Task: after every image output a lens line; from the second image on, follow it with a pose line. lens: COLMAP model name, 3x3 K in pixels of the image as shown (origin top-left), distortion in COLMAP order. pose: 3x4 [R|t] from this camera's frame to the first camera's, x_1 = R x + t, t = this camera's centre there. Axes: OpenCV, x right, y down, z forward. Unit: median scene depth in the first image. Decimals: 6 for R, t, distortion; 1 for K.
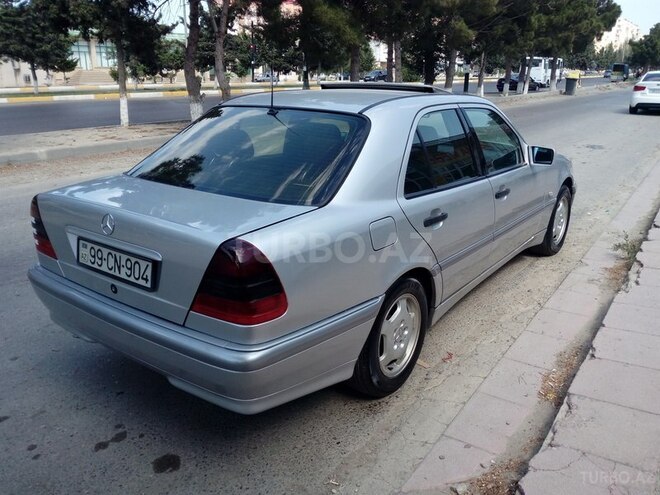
lens RADIAL K [[533.7, 0, 333.5], [0, 533.7, 247.8], [0, 0, 1]] dist [0.062676, -0.109815]
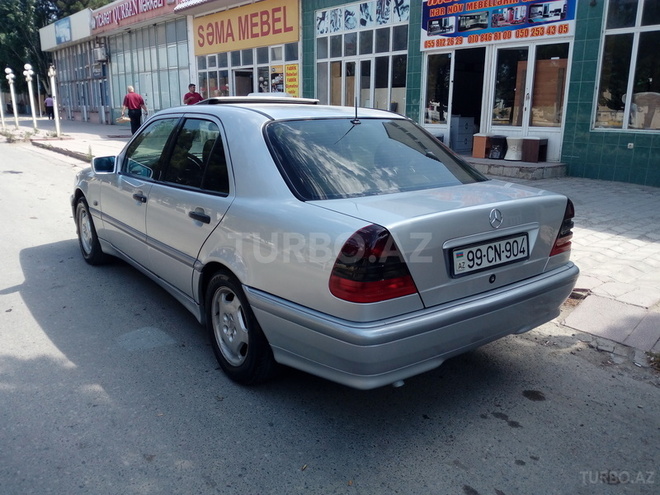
lens RADIAL K [[541.2, 0, 330.0], [0, 541.2, 247.5], [0, 0, 1]] dist [0.067758, -0.143240]
pose [[0.291881, -0.243984, 0.924812, -1.501259], [0.290070, 0.943959, 0.157485, -0.250926], [-0.911408, 0.222293, 0.346296, 0.902159]]
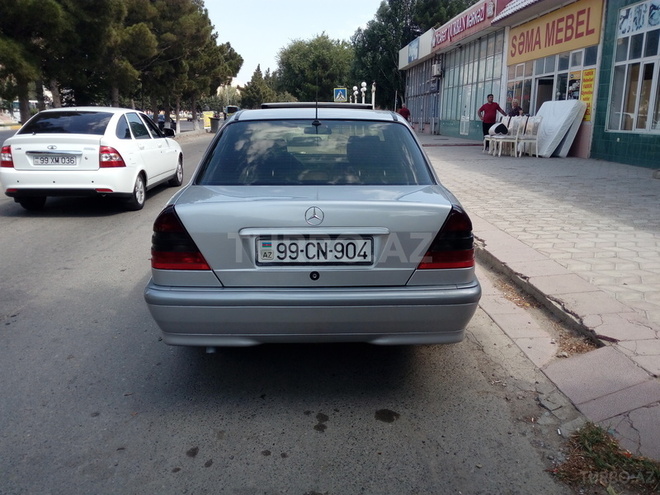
lens RADIAL K [[533.7, 0, 333.5], [0, 533.7, 247.8], [0, 0, 1]] dist [0.062676, -0.109815]
pose [[0.796398, -0.148483, 0.586262, -1.001891], [0.189985, 0.981742, -0.009436, 0.037896], [-0.574157, 0.118896, 0.810066, 0.092987]]
